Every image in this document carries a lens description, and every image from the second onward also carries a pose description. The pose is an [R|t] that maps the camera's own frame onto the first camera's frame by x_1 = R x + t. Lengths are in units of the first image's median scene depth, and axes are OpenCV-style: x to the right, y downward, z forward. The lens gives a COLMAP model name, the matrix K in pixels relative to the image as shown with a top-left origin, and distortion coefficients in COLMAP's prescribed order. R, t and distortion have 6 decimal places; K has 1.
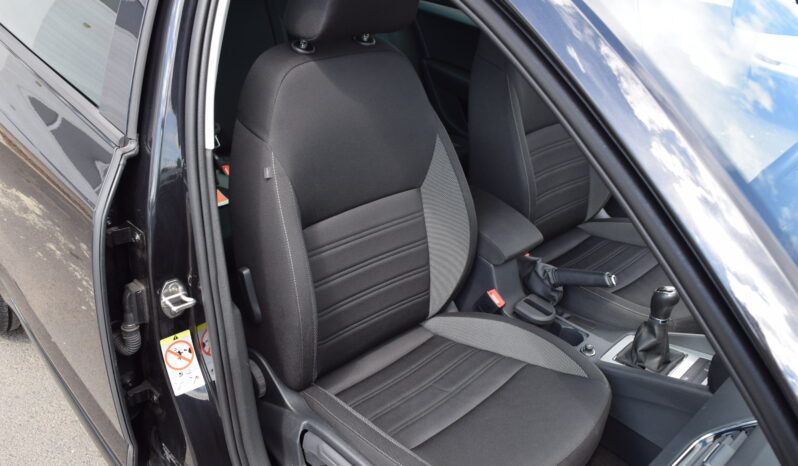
lens RADIAL K [[650.3, 0, 399.0], [0, 650.3, 233.0], [0, 0, 1]] dist [-0.088941, 0.005627]
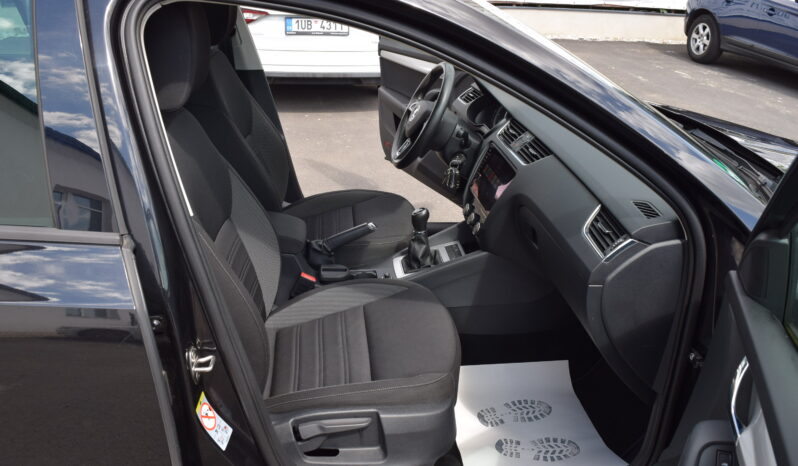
lens RADIAL K [[630.0, 0, 399.0], [0, 630.0, 233.0], [0, 0, 1]] dist [-0.089468, 0.009167]
pose [[0.670703, -0.407472, 0.619778, -0.467366], [0.421963, 0.896809, 0.132971, -0.064535], [-0.610004, 0.172339, 0.773430, -0.042303]]
